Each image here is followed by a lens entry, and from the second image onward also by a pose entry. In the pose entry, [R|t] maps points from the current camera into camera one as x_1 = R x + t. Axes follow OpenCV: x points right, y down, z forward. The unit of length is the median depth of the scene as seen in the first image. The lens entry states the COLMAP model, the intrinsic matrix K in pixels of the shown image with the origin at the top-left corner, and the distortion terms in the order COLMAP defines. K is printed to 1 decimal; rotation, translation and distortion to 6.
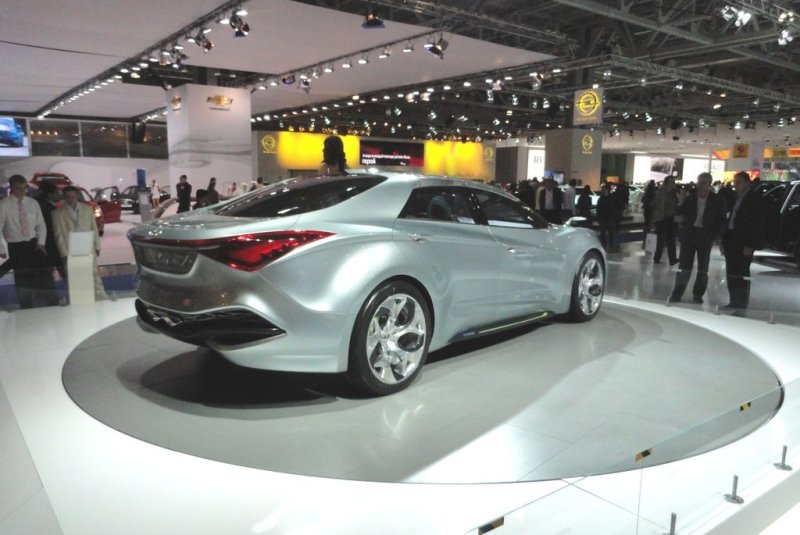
lens RADIAL K [[602.0, 0, 368.1], [0, 602.0, 287.5], [0, 0, 1]] dist [-0.000149, 0.000496]
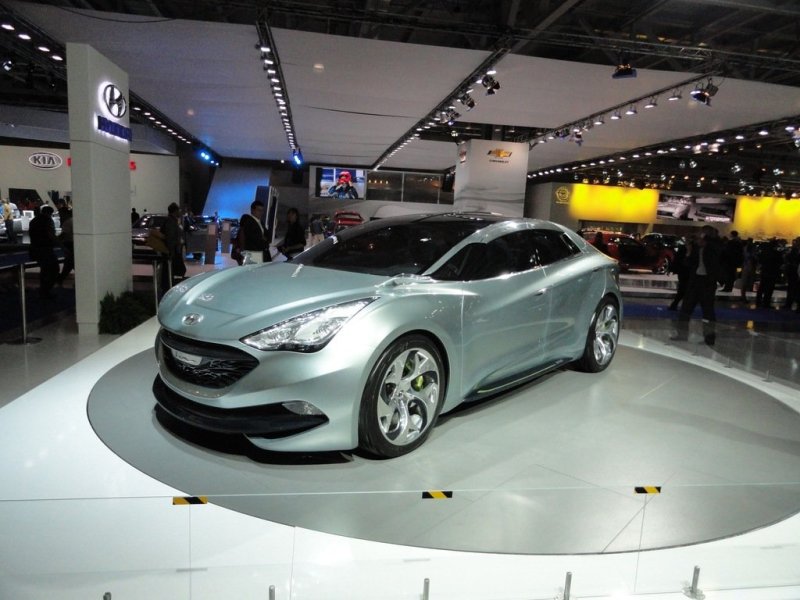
lens RADIAL K [[553.7, 0, 400.0], [0, 553.7, 300.0], [0, 0, 1]] dist [-0.006254, 0.002700]
pose [[0.883626, 0.109553, -0.455195, 0.079827], [-0.131117, 0.991238, -0.015961, -0.004325], [0.449459, 0.073787, 0.890248, 0.032785]]
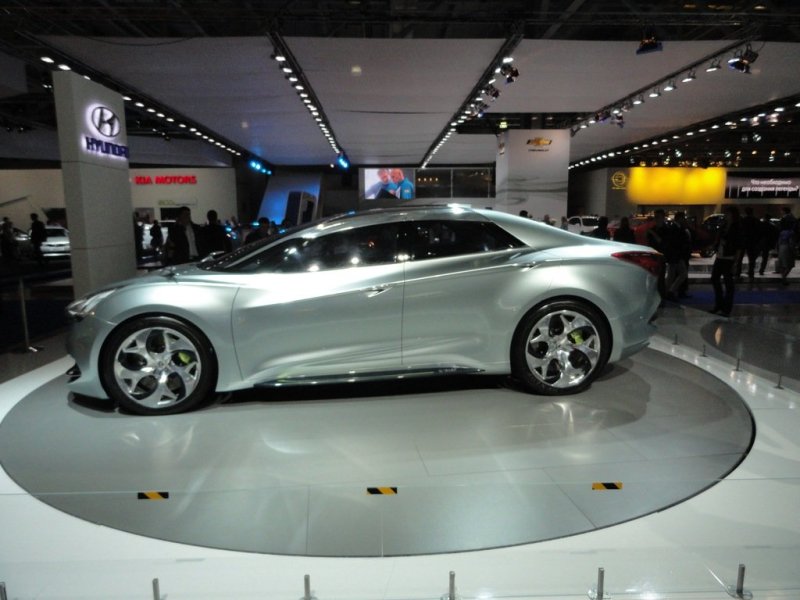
lens RADIAL K [[553.5, 0, 400.0], [0, 553.5, 300.0], [0, 0, 1]] dist [-0.002753, 0.004791]
pose [[0.826147, 0.075622, -0.558358, 0.115365], [-0.090451, 0.995900, 0.001051, -0.008929], [0.556148, 0.049635, 0.829600, 0.055153]]
